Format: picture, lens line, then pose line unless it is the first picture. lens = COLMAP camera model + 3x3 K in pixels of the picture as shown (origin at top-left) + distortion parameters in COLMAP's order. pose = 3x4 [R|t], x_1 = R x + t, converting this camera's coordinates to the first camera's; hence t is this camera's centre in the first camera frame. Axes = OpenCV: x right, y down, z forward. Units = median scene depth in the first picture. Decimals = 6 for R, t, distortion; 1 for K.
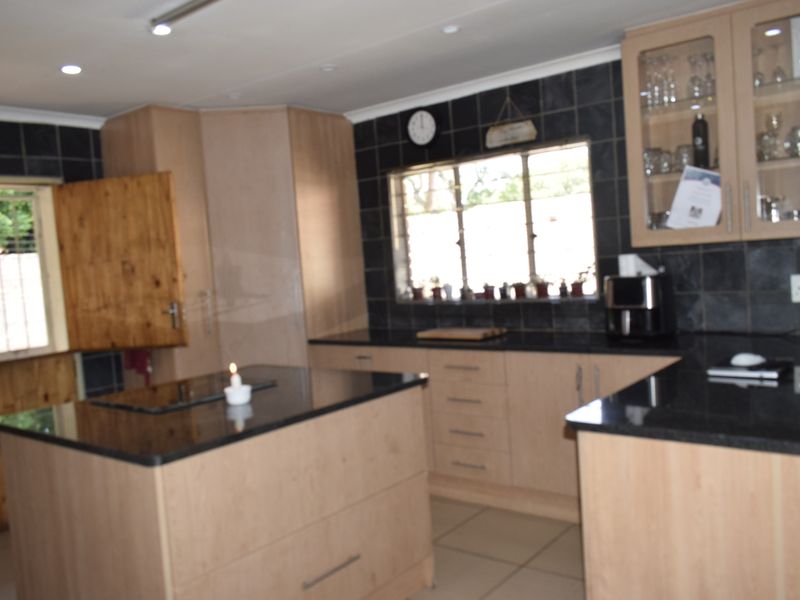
lens RADIAL K [[700.0, 0, 400.0], [0, 700.0, 300.0], [0, 0, 1]] dist [-0.011379, 0.015823]
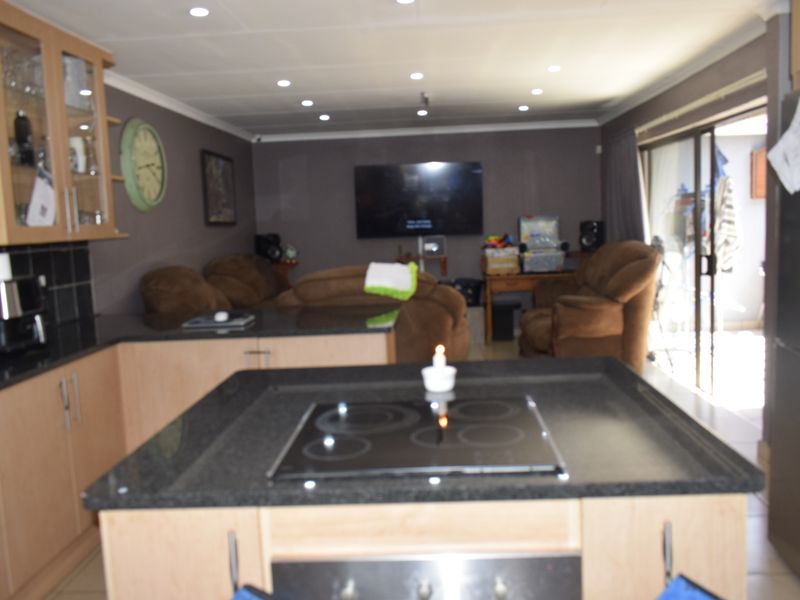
lens RADIAL K [[700.0, 0, 400.0], [0, 700.0, 300.0], [0, 0, 1]] dist [-0.011379, 0.015823]
pose [[-0.584543, -0.003290, 0.811356, -0.522335], [0.126043, 0.987484, 0.094812, -0.024295], [-0.801513, 0.157687, -0.576812, 0.924795]]
